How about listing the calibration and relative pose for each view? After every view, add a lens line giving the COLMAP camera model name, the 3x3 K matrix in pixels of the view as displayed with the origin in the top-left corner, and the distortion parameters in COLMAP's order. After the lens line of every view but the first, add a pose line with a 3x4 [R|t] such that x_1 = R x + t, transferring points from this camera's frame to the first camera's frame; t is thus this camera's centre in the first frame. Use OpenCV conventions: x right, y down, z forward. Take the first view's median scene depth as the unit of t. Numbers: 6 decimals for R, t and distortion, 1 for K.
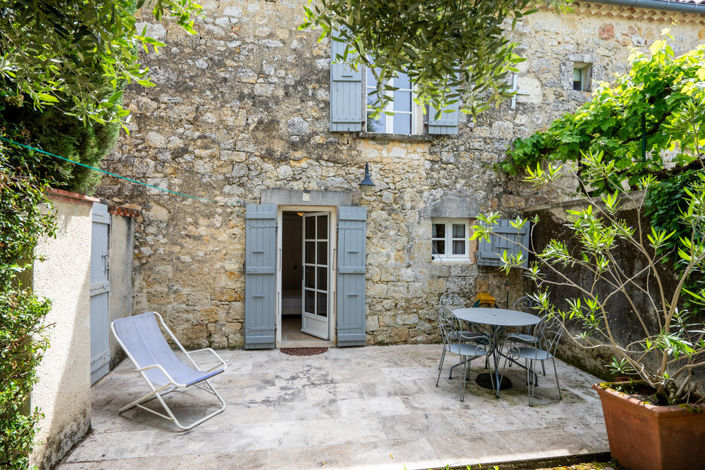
lens RADIAL K [[400.7, 0, 352.5], [0, 400.7, 235.0], [0, 0, 1]] dist [-0.040005, 0.035612]
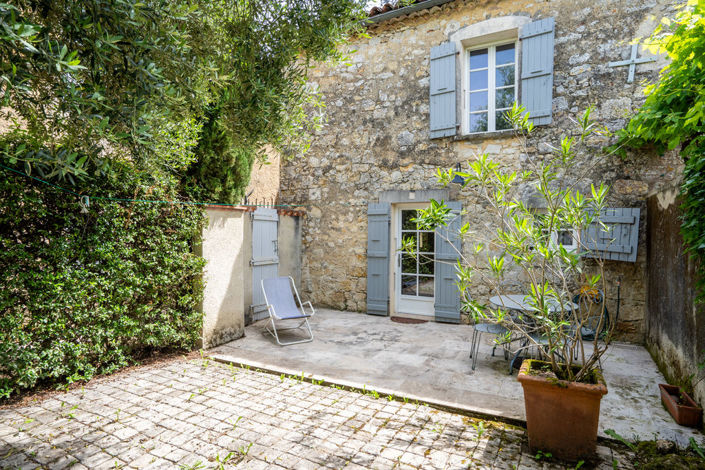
lens RADIAL K [[400.7, 0, 352.5], [0, 400.7, 235.0], [0, 0, 1]] dist [-0.040005, 0.035612]
pose [[0.804345, 0.002950, -0.594156, 0.476112], [0.008222, 0.999837, 0.016095, 0.003985], [0.594106, -0.017831, 0.804189, -0.092181]]
